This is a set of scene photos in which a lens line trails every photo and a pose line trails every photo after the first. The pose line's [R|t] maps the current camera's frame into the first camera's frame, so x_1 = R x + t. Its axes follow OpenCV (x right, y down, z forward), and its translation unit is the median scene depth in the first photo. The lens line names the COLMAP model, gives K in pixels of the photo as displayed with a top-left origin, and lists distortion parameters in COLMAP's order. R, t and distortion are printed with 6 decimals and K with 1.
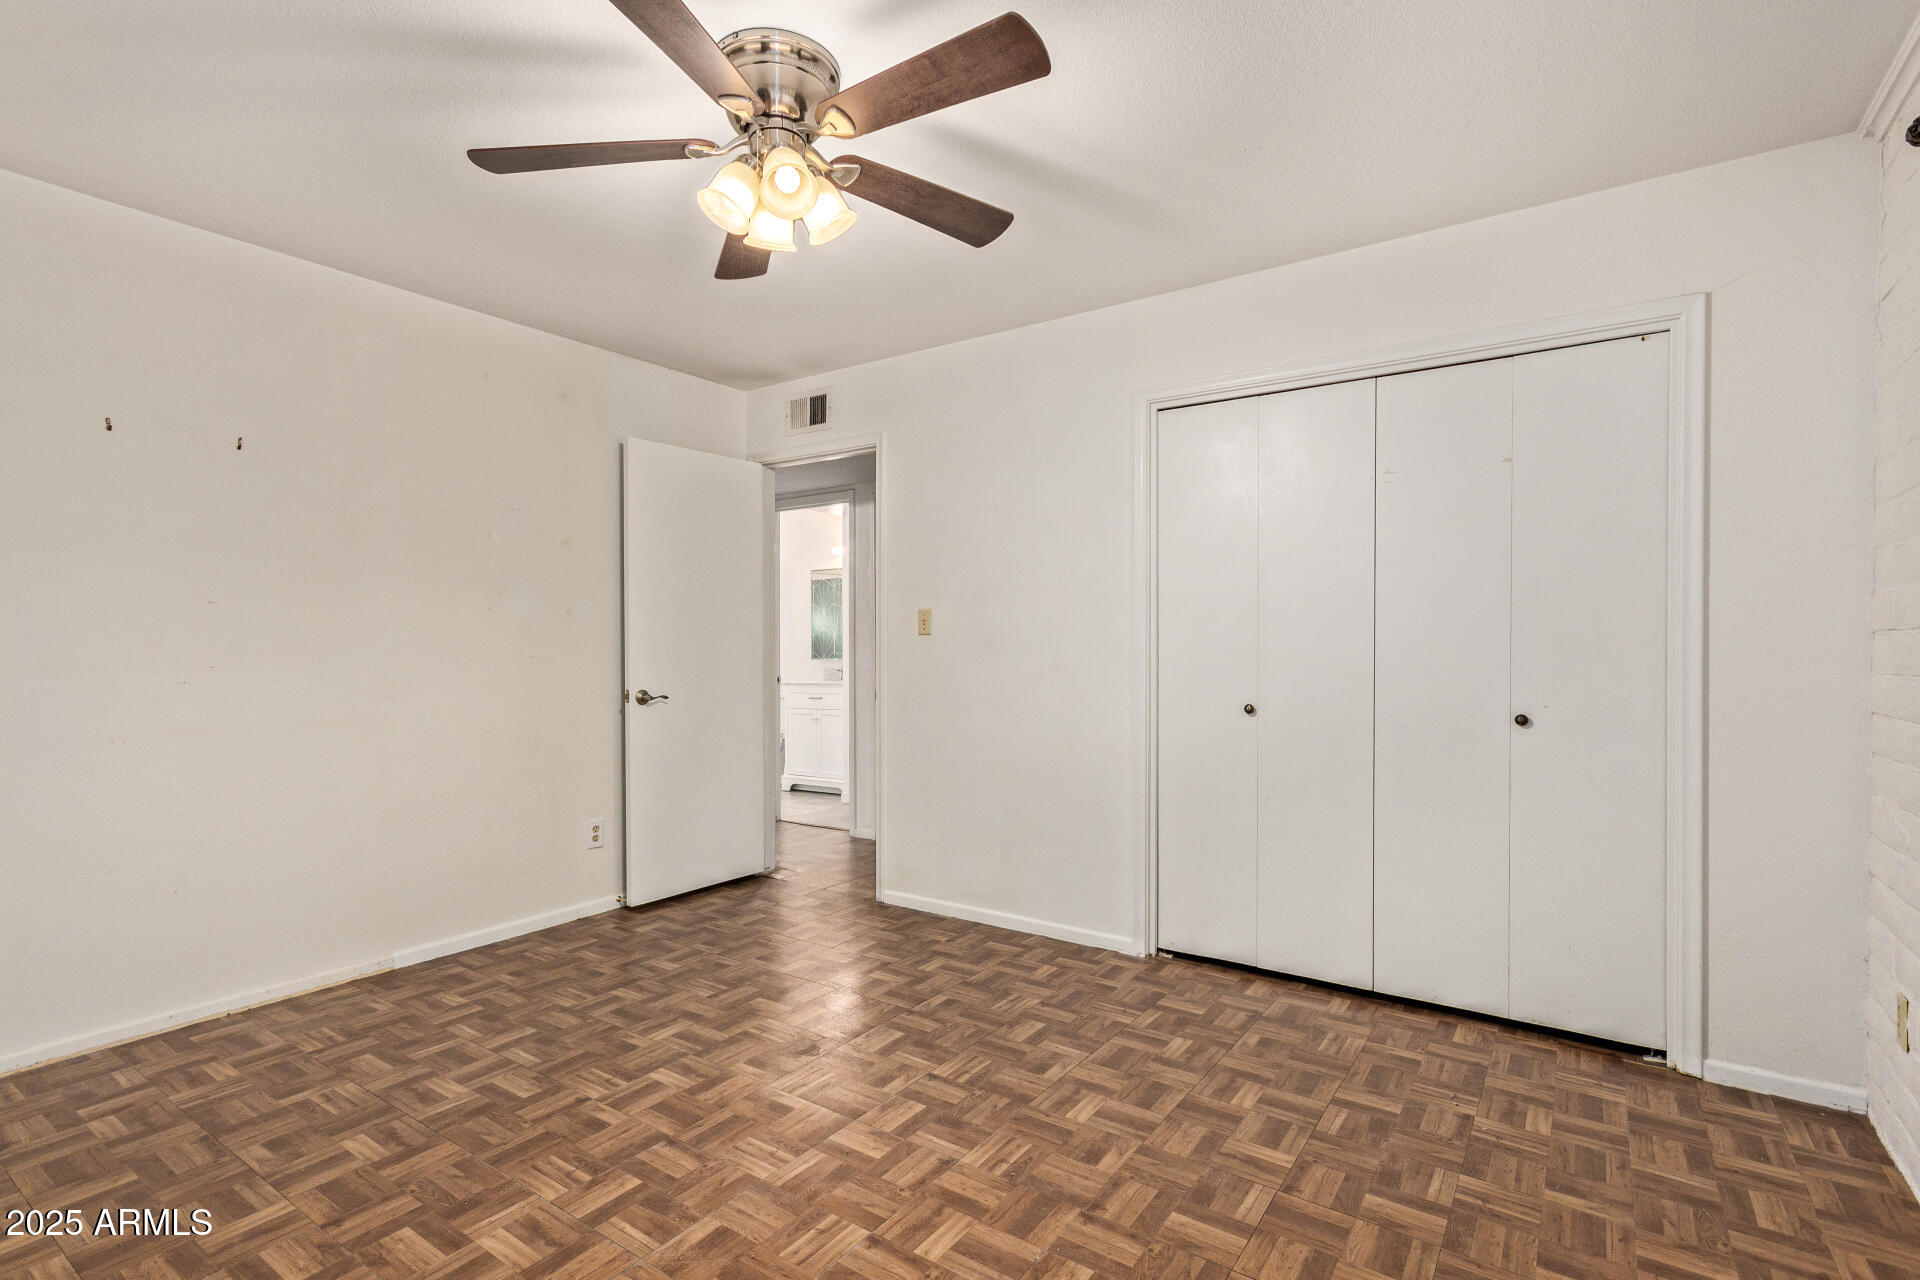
lens RADIAL K [[906.8, 0, 948.2], [0, 906.8, 652.0], [0, 0, 1]] dist [0.001397, 0.000466]
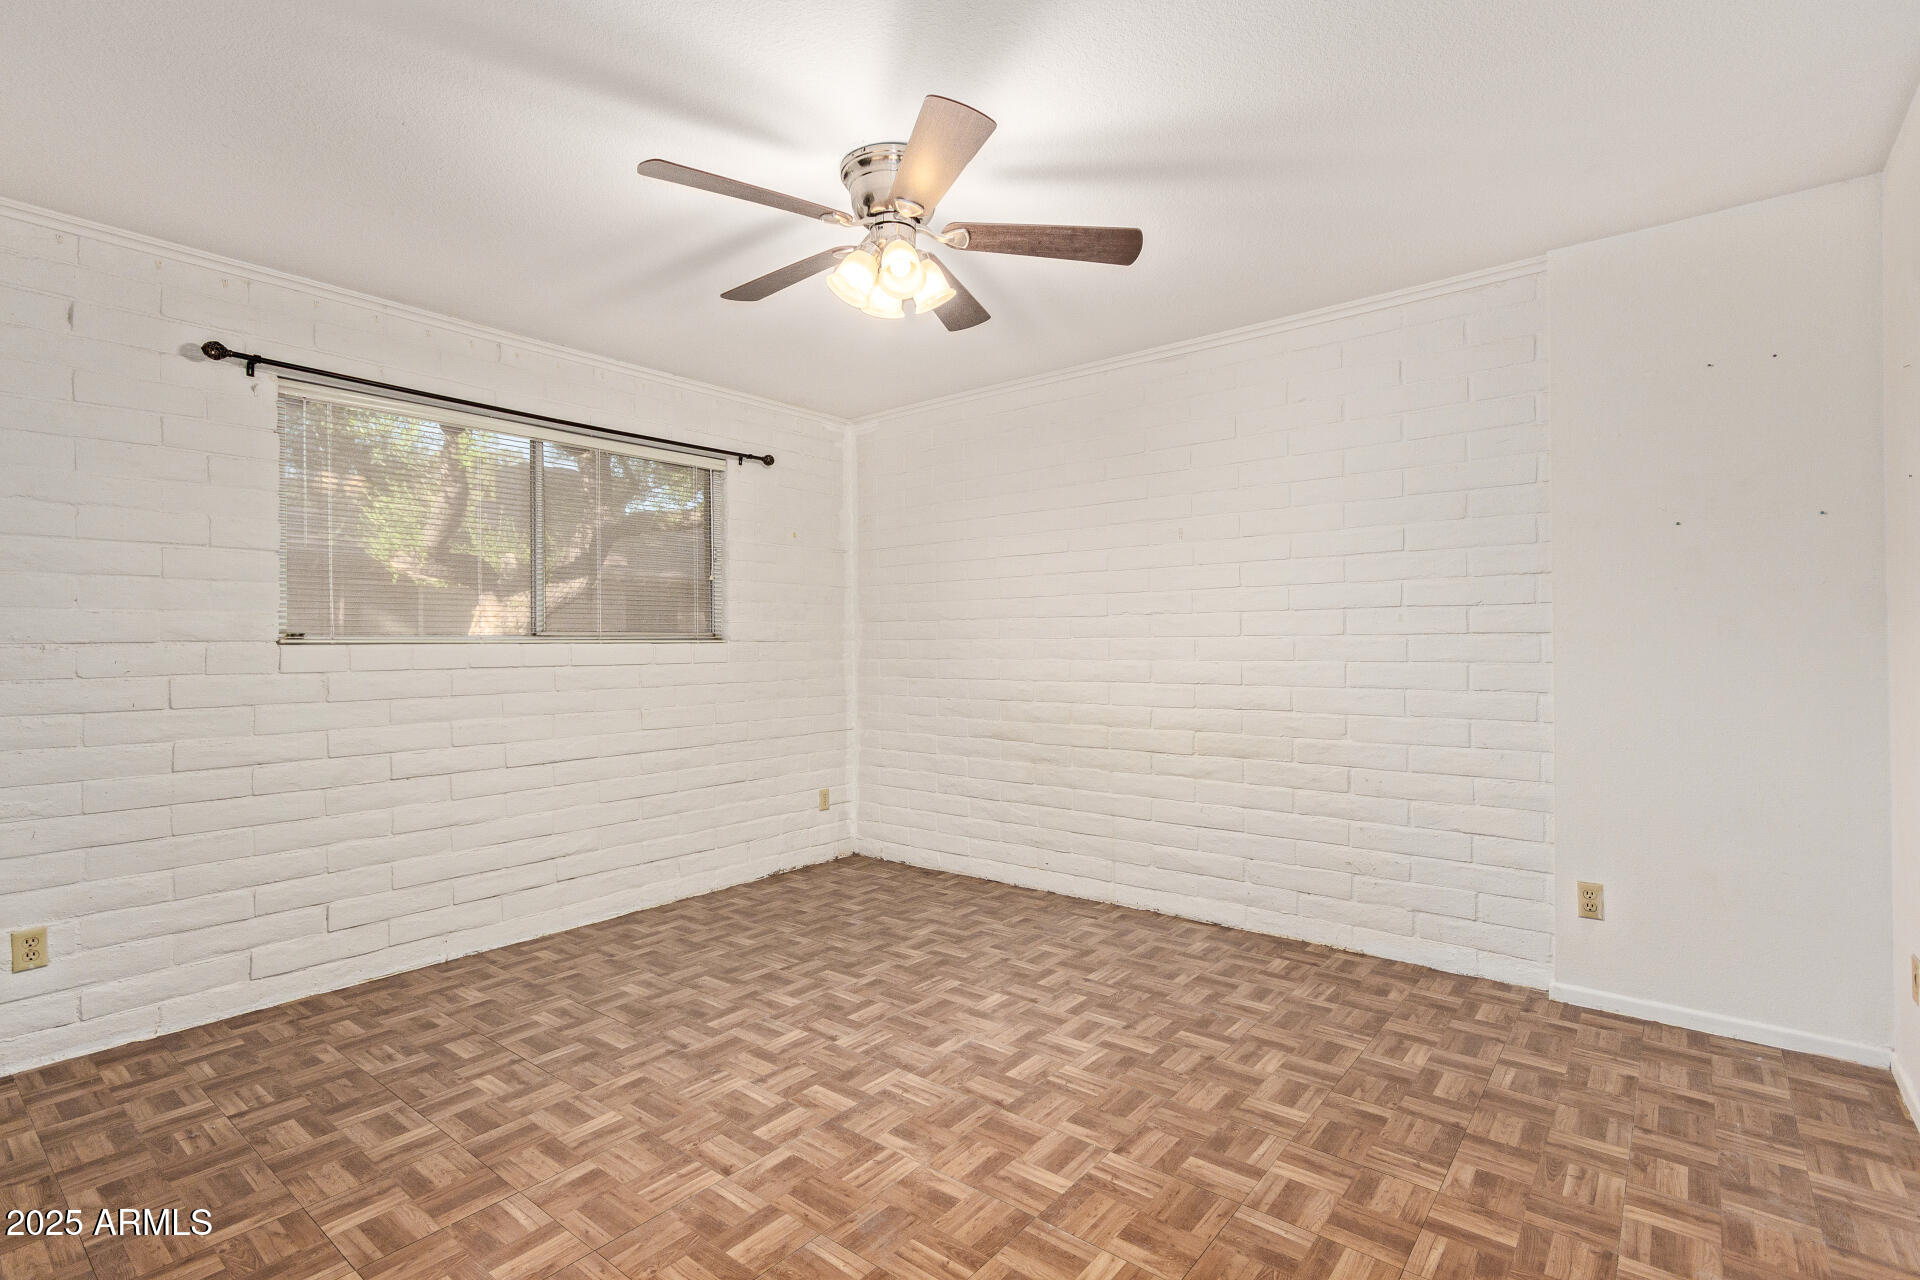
lens RADIAL K [[906.8, 0, 948.2], [0, 906.8, 652.0], [0, 0, 1]] dist [0.001397, 0.000466]
pose [[-0.997254, 0.006617, 0.073760, -0.320196], [0.007404, 0.999918, 0.010403, -0.016168], [-0.073685, 0.010921, -0.997222, 2.036215]]
